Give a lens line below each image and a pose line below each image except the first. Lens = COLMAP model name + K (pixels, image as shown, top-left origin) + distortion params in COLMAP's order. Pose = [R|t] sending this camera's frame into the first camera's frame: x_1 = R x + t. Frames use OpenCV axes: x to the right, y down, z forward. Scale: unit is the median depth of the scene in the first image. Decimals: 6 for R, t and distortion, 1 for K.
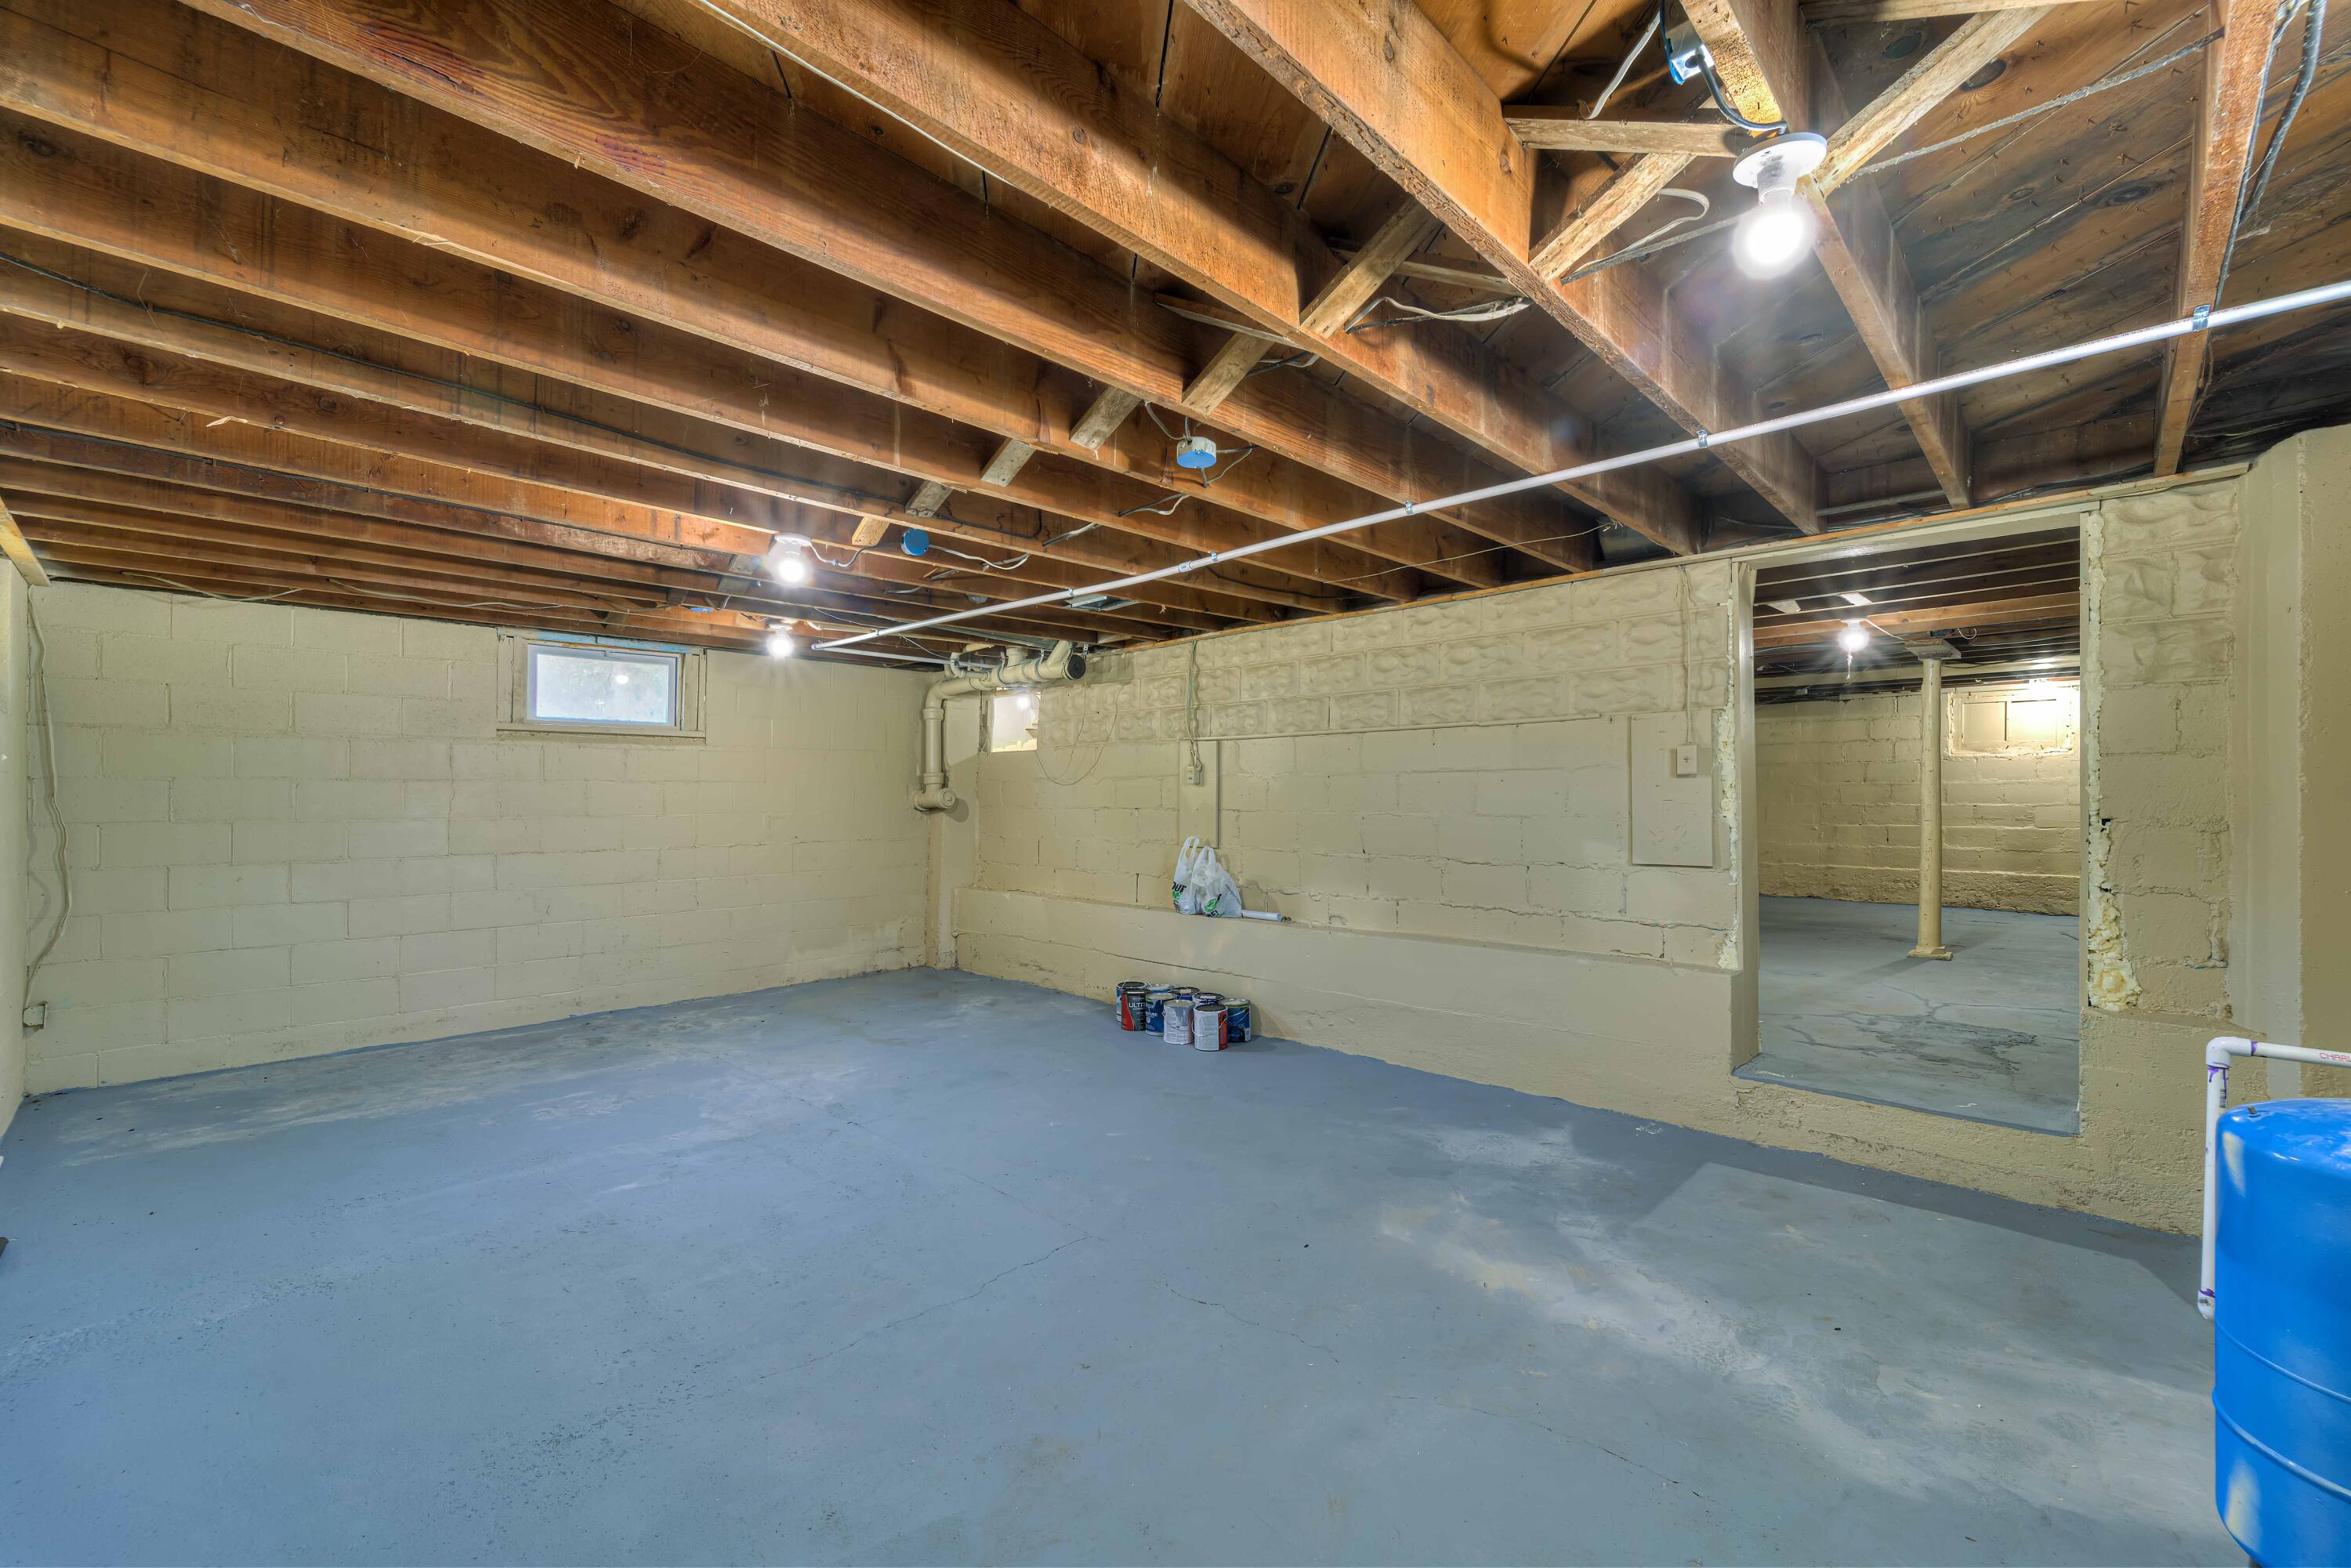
lens RADIAL K [[956.9, 0, 1168.9], [0, 956.9, 783.6], [0, 0, 1]] dist [-0.000470, -0.000146]
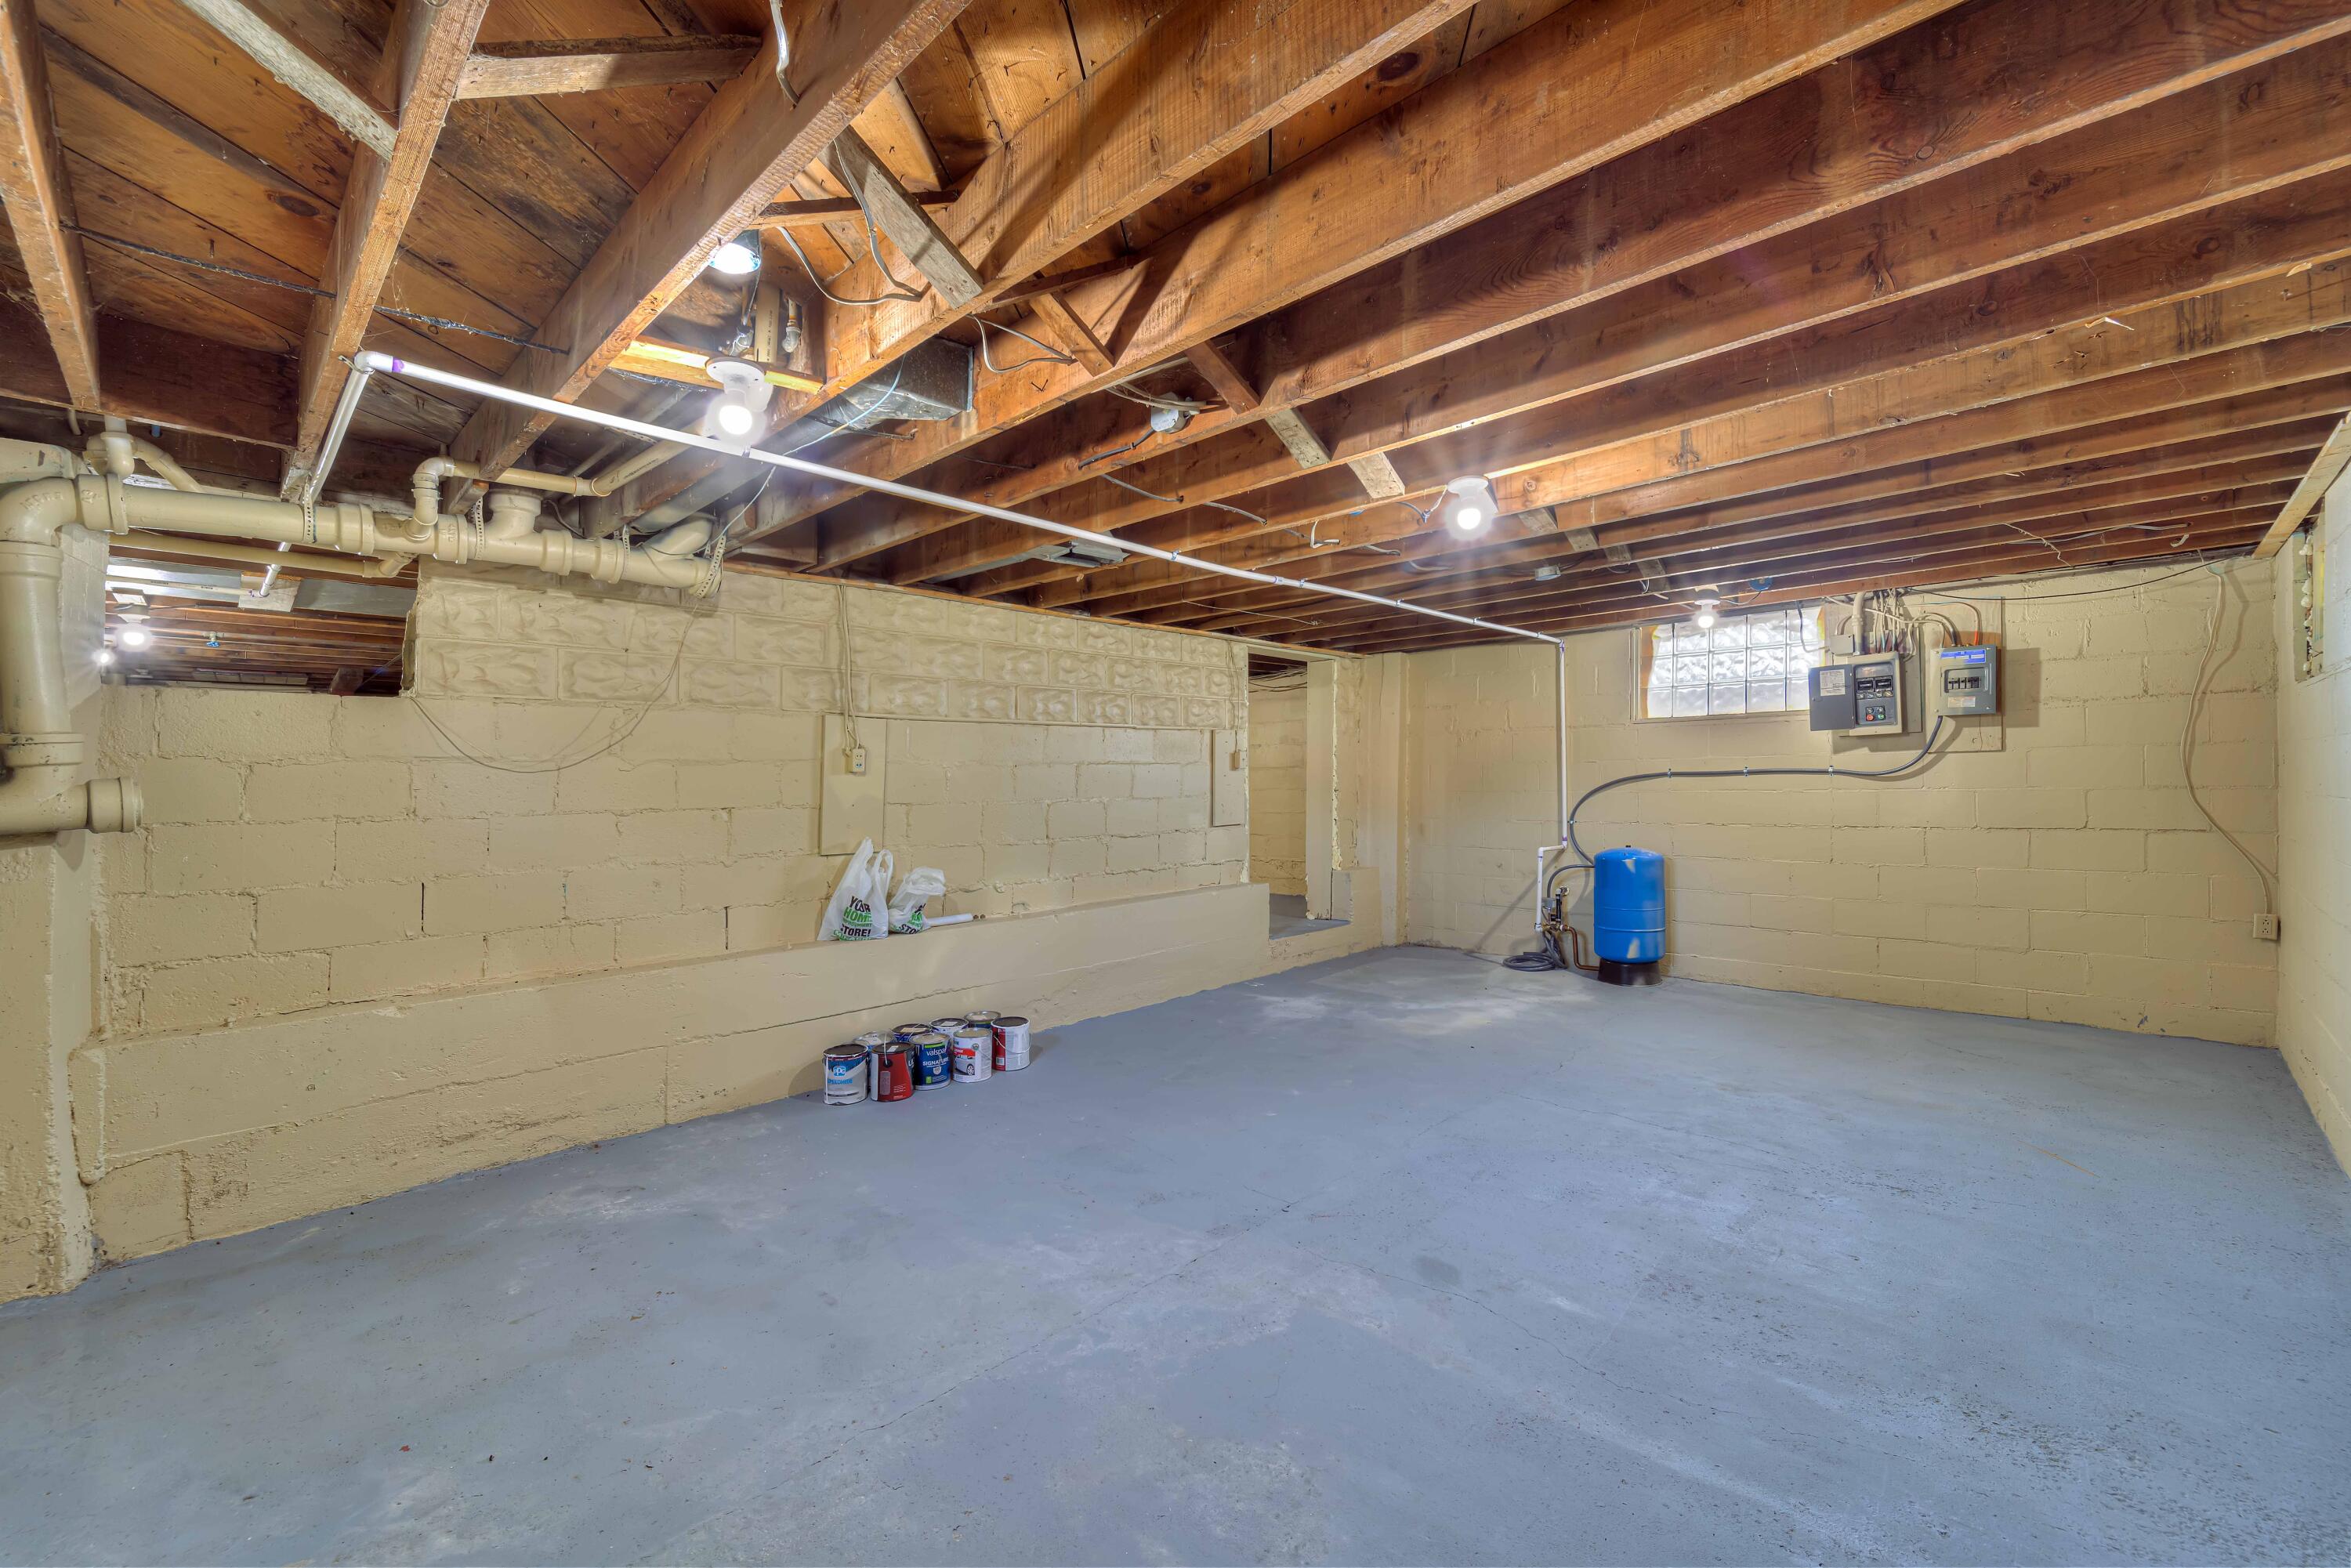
lens RADIAL K [[956.9, 0, 1168.9], [0, 956.9, 783.6], [0, 0, 1]] dist [-0.000470, -0.000146]
pose [[0.002329, 0.002329, 0.999995, -0.936317], [0.004421, 0.999987, -0.002339, 0.015871], [-0.999988, 0.004426, 0.002319, 0.933948]]
